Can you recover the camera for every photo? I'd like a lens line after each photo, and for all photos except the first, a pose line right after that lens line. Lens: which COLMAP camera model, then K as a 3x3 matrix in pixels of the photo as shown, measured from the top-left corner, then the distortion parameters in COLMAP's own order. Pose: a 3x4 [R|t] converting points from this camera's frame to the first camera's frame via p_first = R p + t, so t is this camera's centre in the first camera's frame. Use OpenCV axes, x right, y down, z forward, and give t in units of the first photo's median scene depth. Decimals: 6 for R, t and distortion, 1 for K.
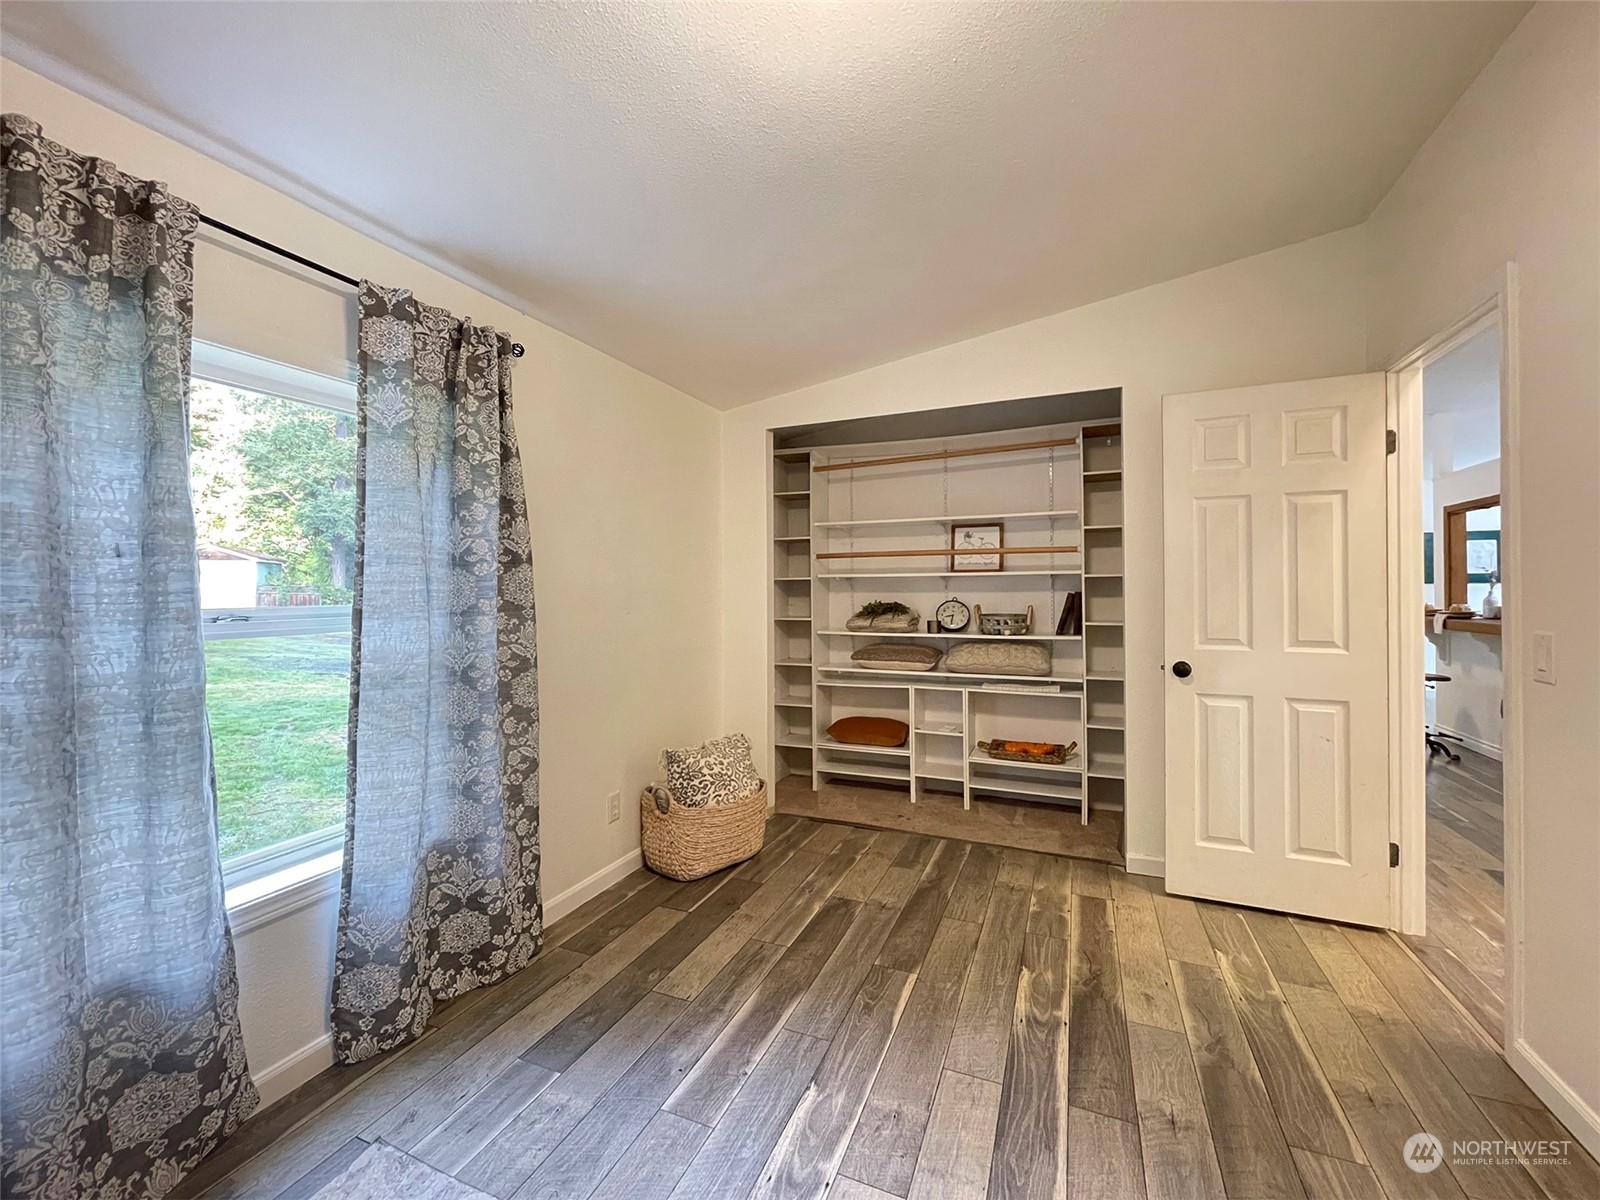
lens RADIAL K [[699.4, 0, 791.4], [0, 699.4, 592.3], [0, 0, 1]] dist [0.000478, 0.000669]
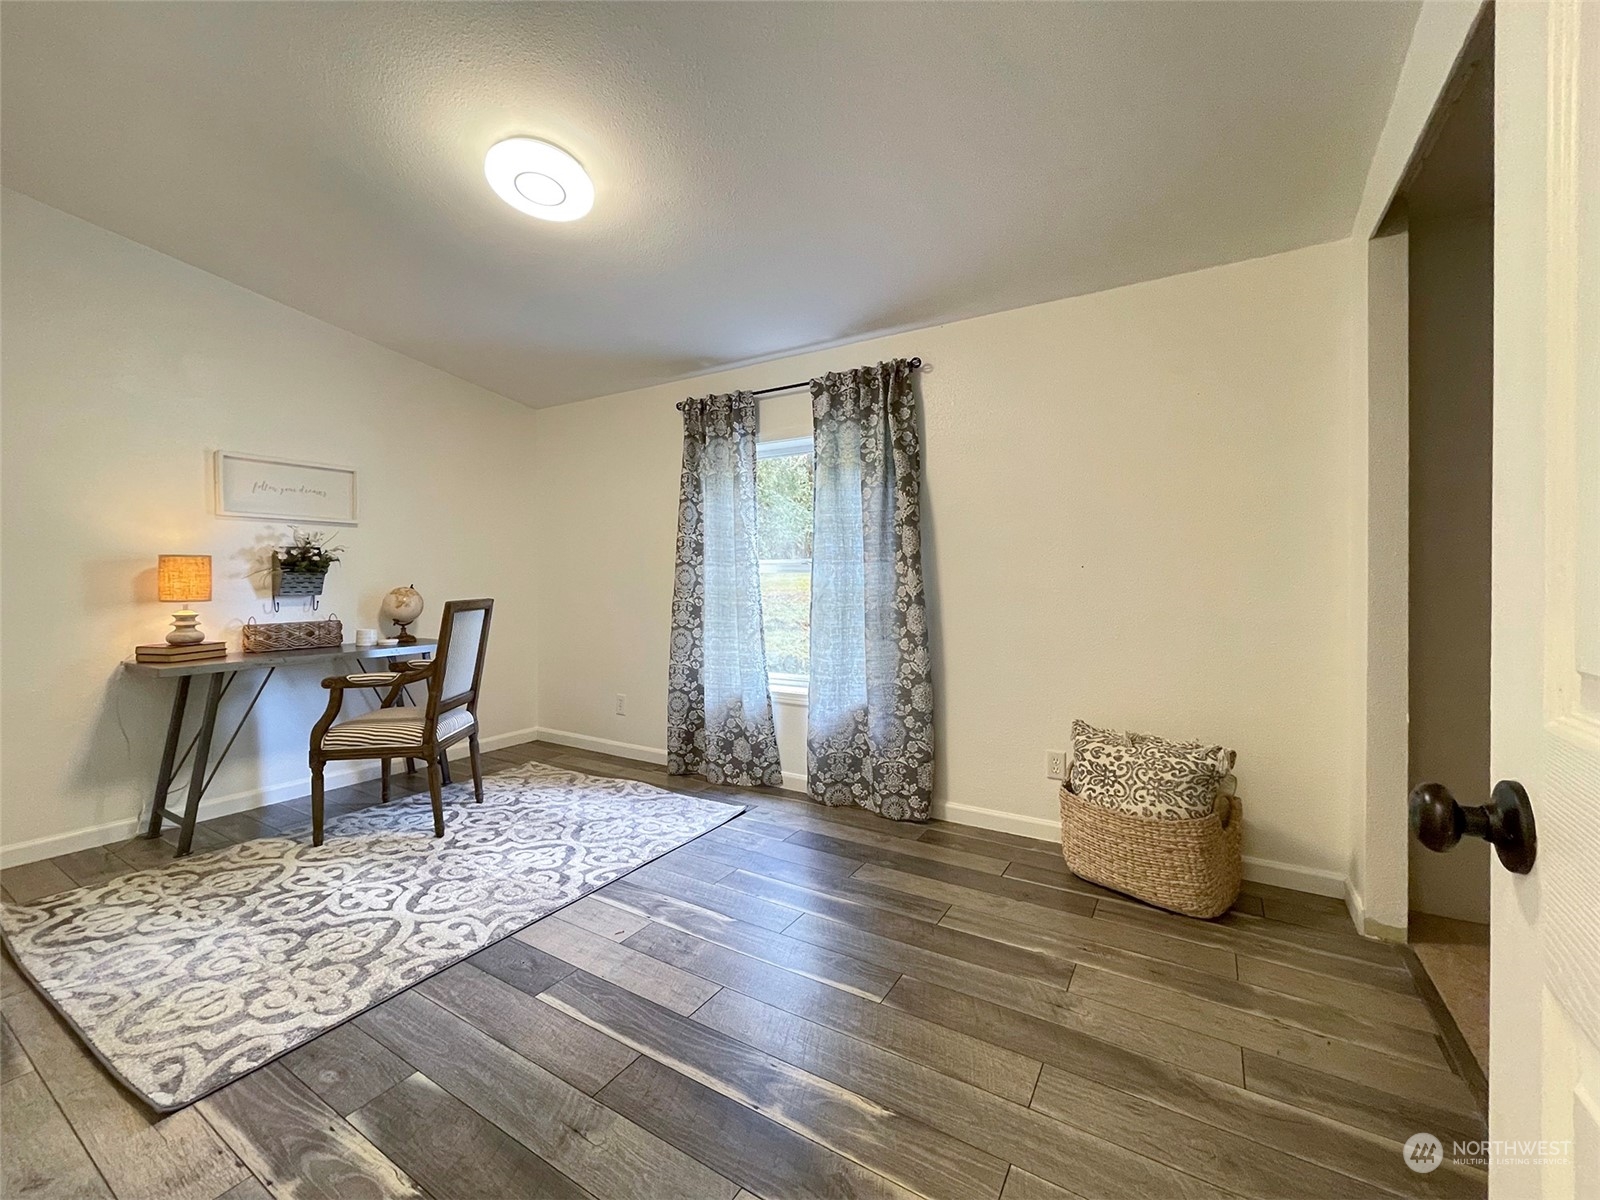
lens RADIAL K [[699.4, 0, 791.4], [0, 699.4, 592.3], [0, 0, 1]] dist [0.000478, 0.000669]
pose [[-0.204074, 0.029535, -0.978510, 1.080705], [-0.001696, 0.999533, 0.030523, 0.052695], [0.978954, 0.007888, -0.203928, 1.174365]]
